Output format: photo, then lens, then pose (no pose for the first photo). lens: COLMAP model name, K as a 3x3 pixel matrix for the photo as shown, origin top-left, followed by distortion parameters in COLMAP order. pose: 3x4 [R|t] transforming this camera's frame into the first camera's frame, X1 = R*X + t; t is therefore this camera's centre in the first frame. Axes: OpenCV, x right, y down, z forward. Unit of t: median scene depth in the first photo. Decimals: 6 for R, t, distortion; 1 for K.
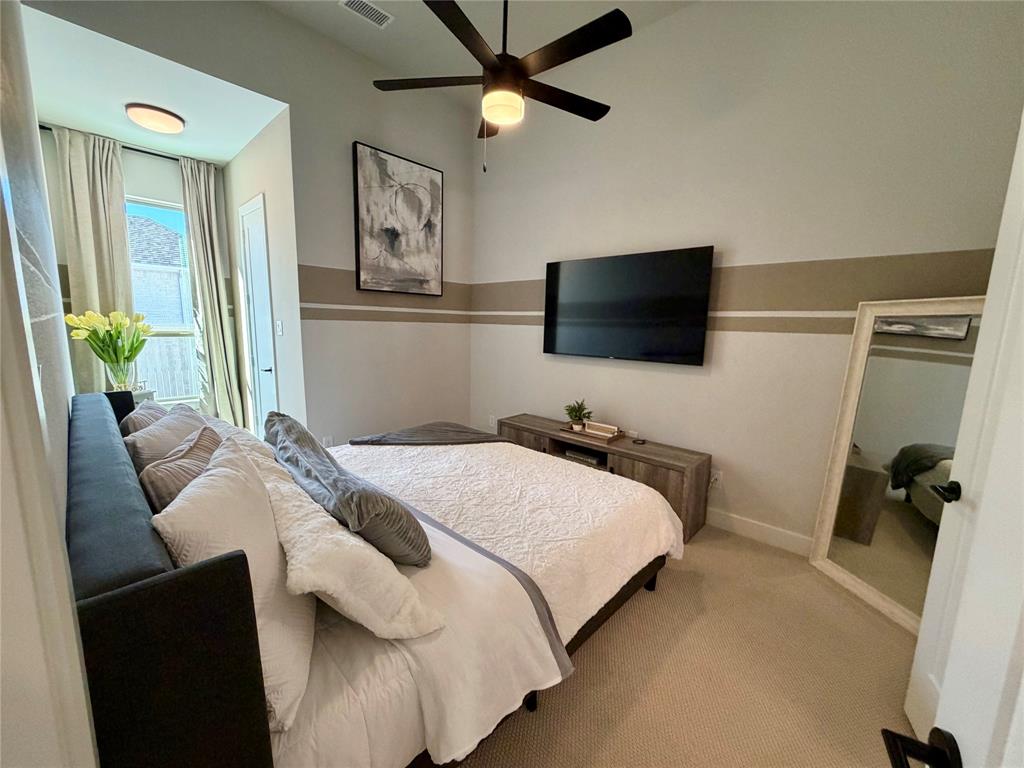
lens RADIAL K [[407.1, 0, 509.2], [0, 407.1, 387.0], [0, 0, 1]] dist [-0.000822, -0.000383]
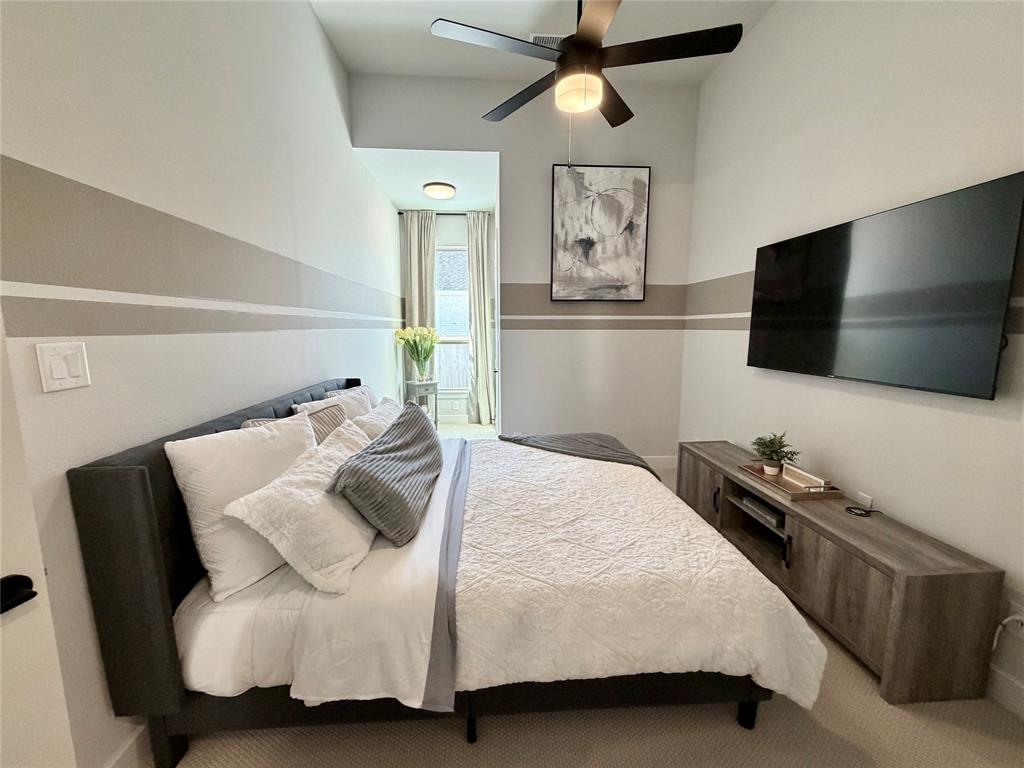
lens RADIAL K [[407.1, 0, 509.2], [0, 407.1, 387.0], [0, 0, 1]] dist [-0.000822, -0.000383]
pose [[0.733002, 0.073439, -0.676251, 0.292664], [-0.086906, 0.996118, 0.013977, -0.016329], [0.674652, 0.048526, 0.736539, 0.139164]]
